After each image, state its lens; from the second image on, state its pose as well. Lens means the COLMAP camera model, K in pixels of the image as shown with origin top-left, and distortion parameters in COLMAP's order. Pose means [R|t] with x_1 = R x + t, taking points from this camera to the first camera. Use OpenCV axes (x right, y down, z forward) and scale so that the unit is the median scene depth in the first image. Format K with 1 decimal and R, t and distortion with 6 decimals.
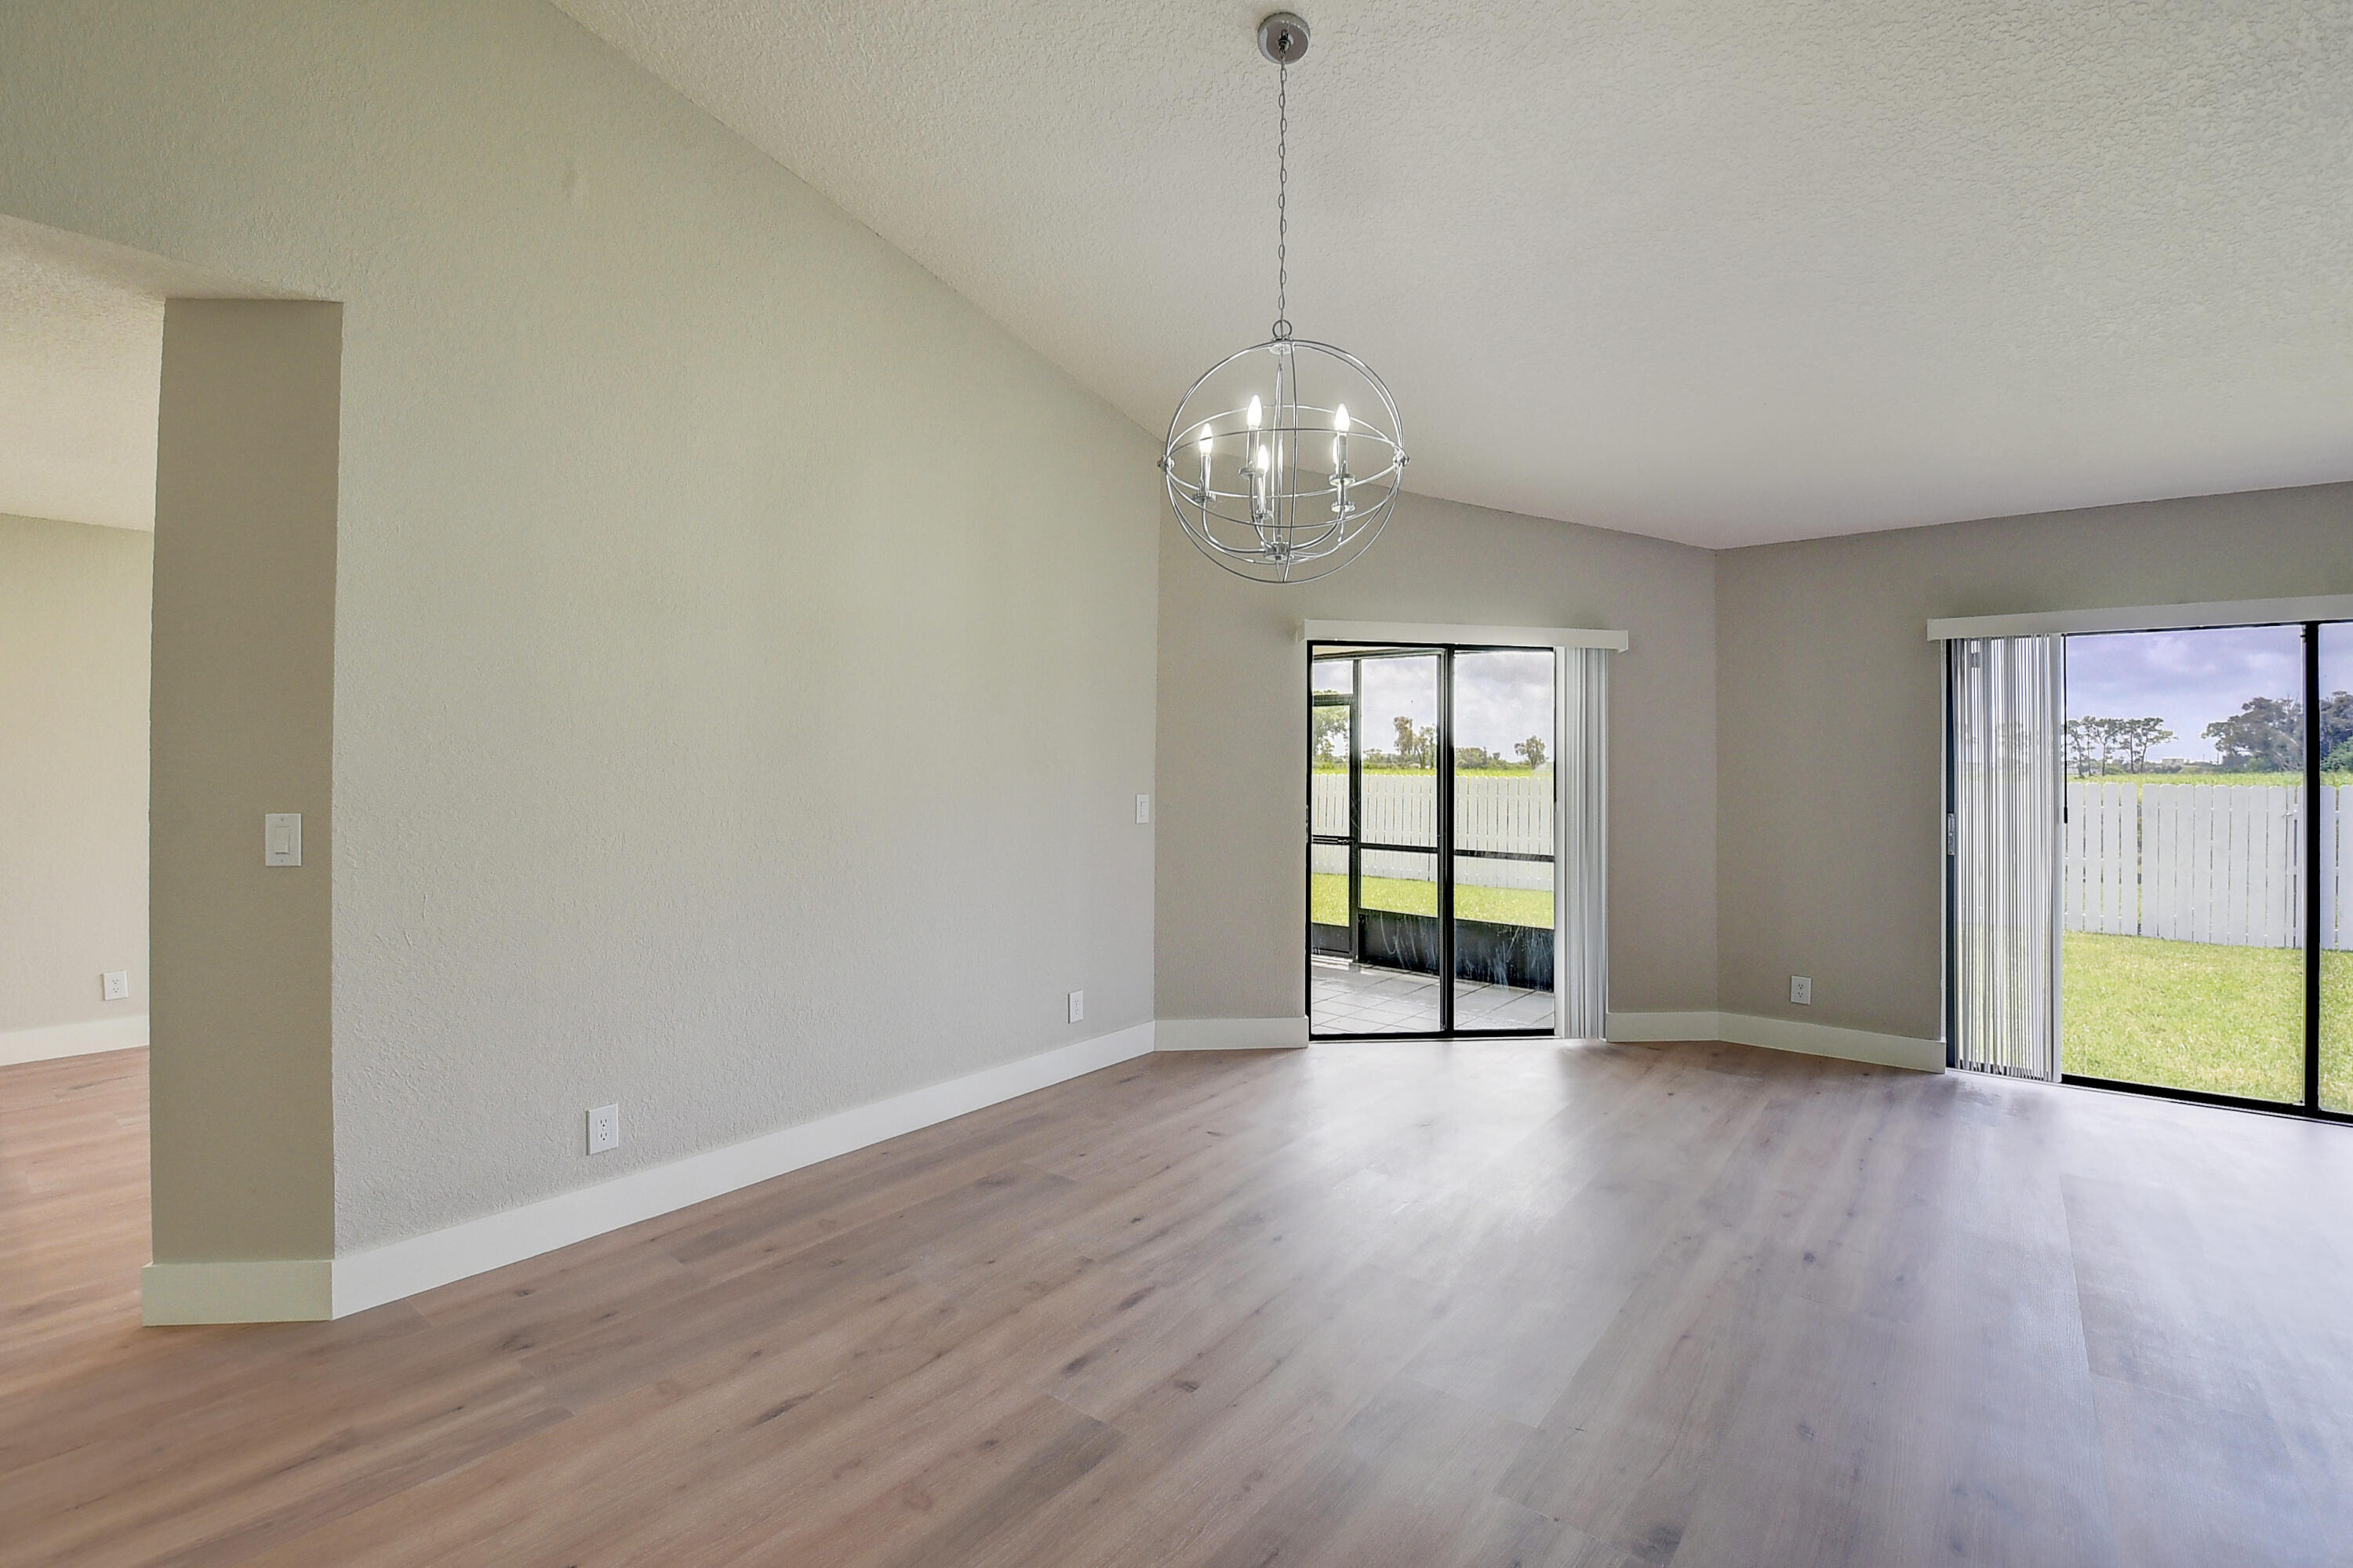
lens RADIAL K [[1034.1, 0, 1178.7], [0, 1034.1, 760.8], [0, 0, 1]] dist [-0.005017, -0.005143]
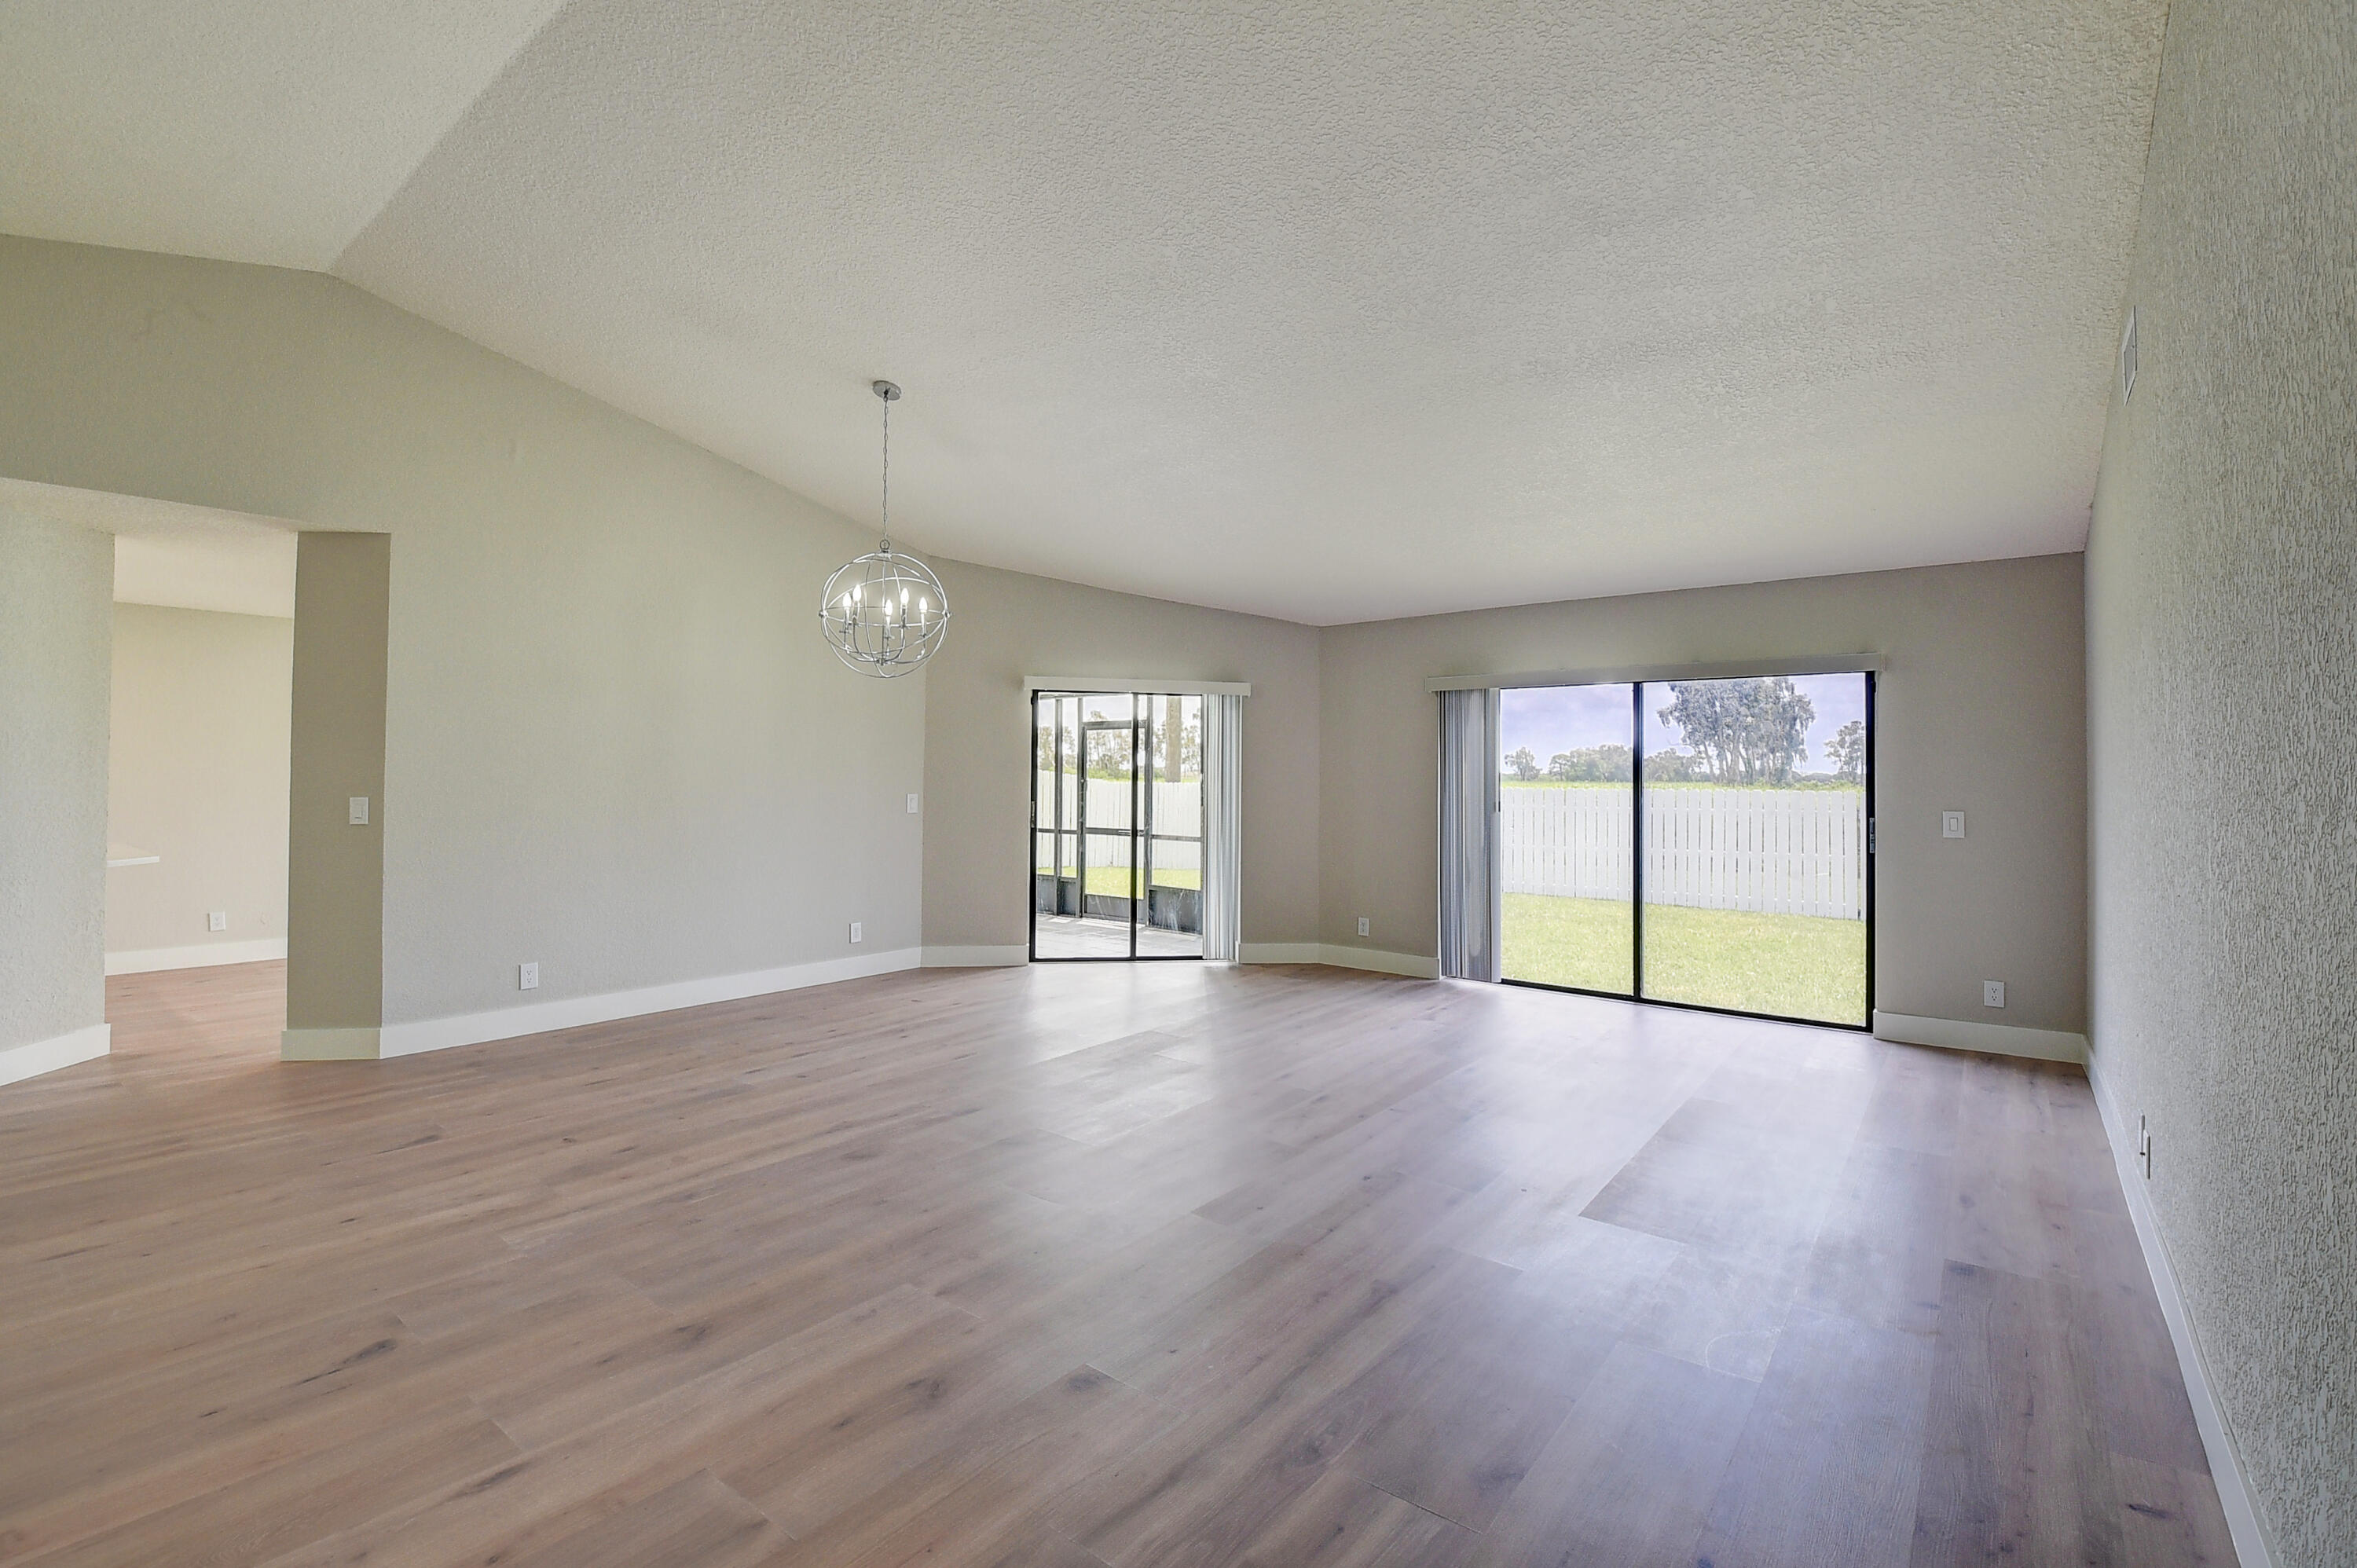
lens RADIAL K [[1035.8, 0, 1180.7], [0, 1035.8, 760.4], [0, 0, 1]] dist [-0.005017, -0.005143]
pose [[0.999998, 0.001097, 0.001463, 0.341834], [-0.001081, 0.999947, -0.010279, -0.000585], [-0.001474, 0.010277, 0.999946, -0.478346]]
